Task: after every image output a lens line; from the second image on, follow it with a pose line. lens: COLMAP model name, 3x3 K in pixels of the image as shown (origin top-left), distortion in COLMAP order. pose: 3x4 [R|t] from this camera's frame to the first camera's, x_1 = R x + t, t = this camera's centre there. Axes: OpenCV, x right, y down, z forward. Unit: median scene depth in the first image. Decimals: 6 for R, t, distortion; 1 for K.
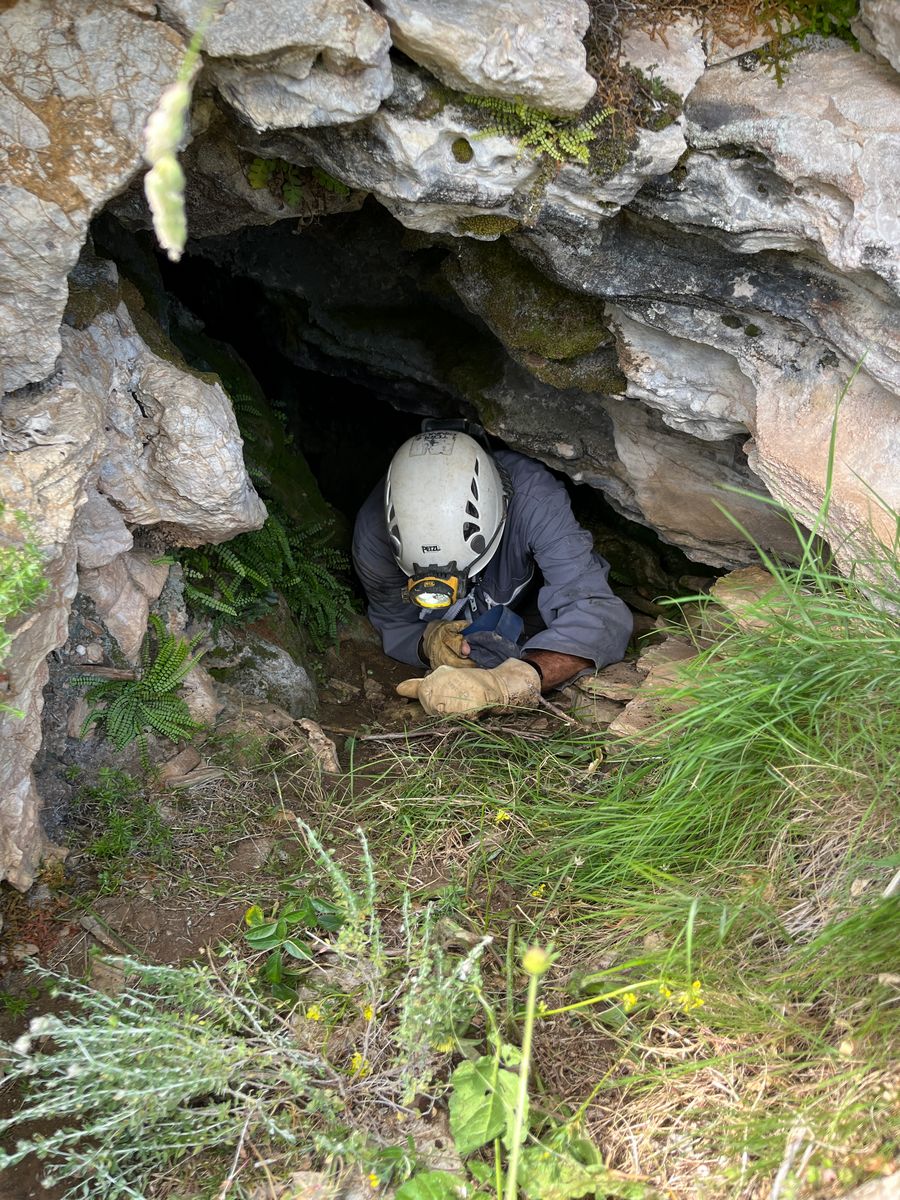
lens RADIAL K [[914.3, 0, 450.0], [0, 914.3, 600.0], [0, 0, 1]] dist [0.102394, -0.124720]
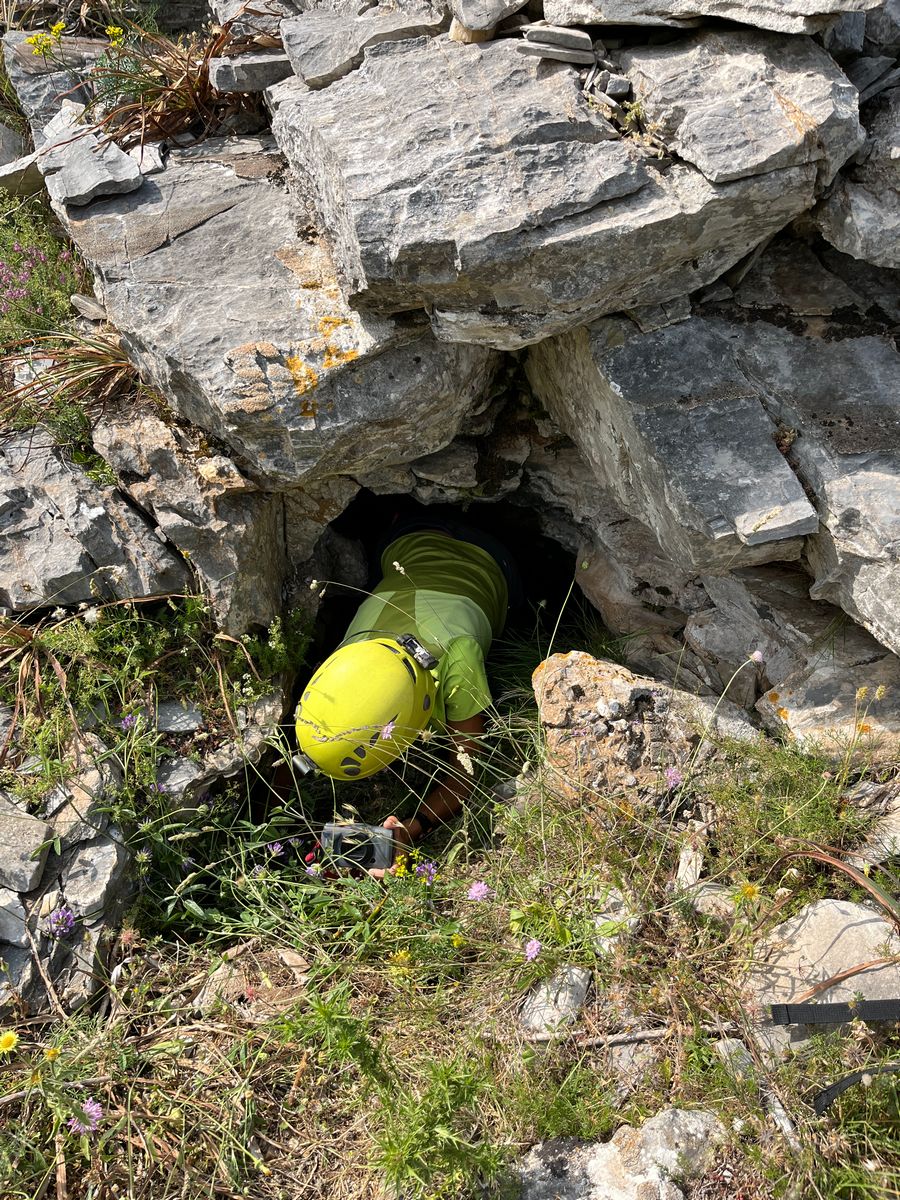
lens RADIAL K [[914.3, 0, 450.0], [0, 914.3, 600.0], [0, 0, 1]] dist [0.102394, -0.124720]
pose [[0.992046, 0.027151, -0.122916, 0.238644], [-0.026694, 0.999629, 0.005369, -0.076462], [0.123017, -0.002046, 0.992402, -1.129804]]
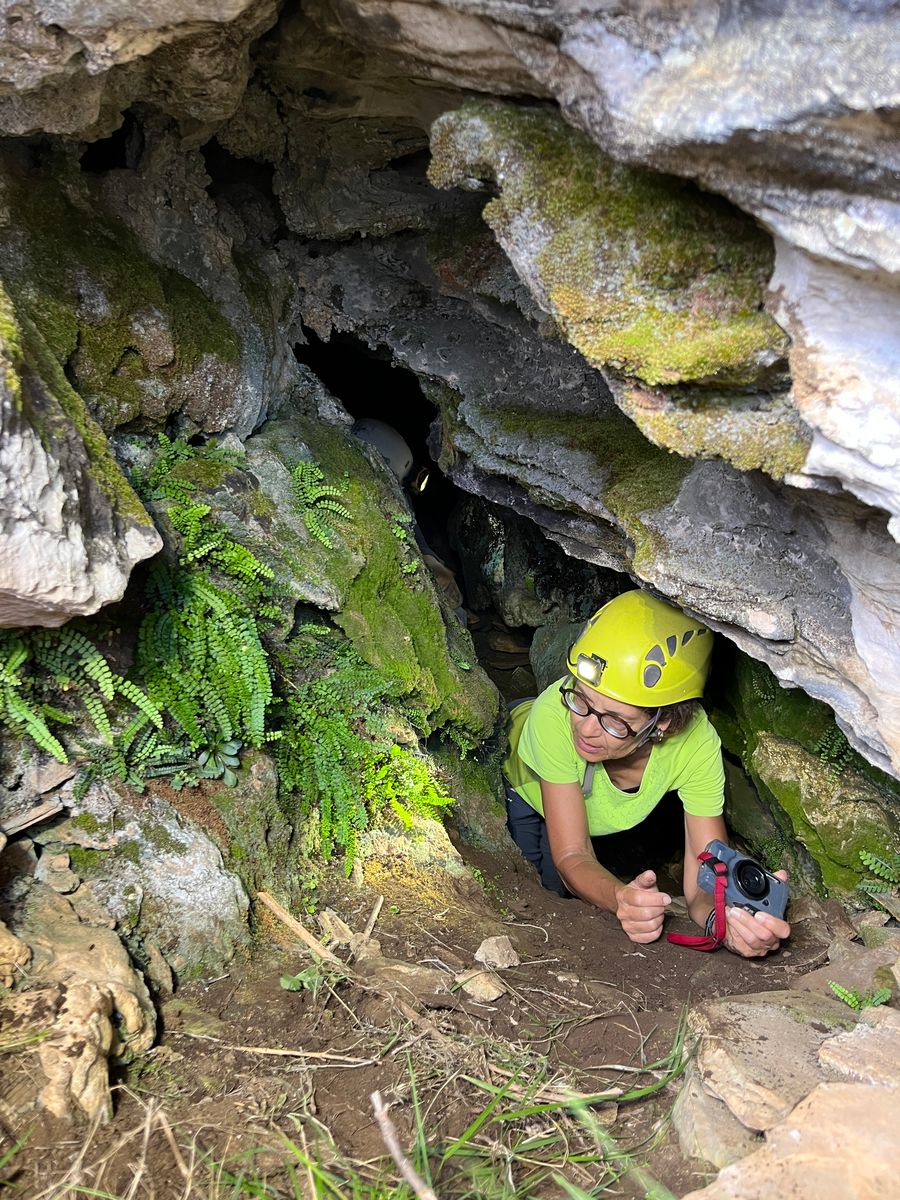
lens RADIAL K [[914.3, 0, 450.0], [0, 914.3, 600.0], [0, 0, 1]] dist [0.102394, -0.124720]
pose [[0.928699, 0.153359, -0.337637, 0.186255], [-0.223532, 0.957985, -0.179717, -0.031816], [0.295890, 0.242376, 0.923960, 0.513263]]
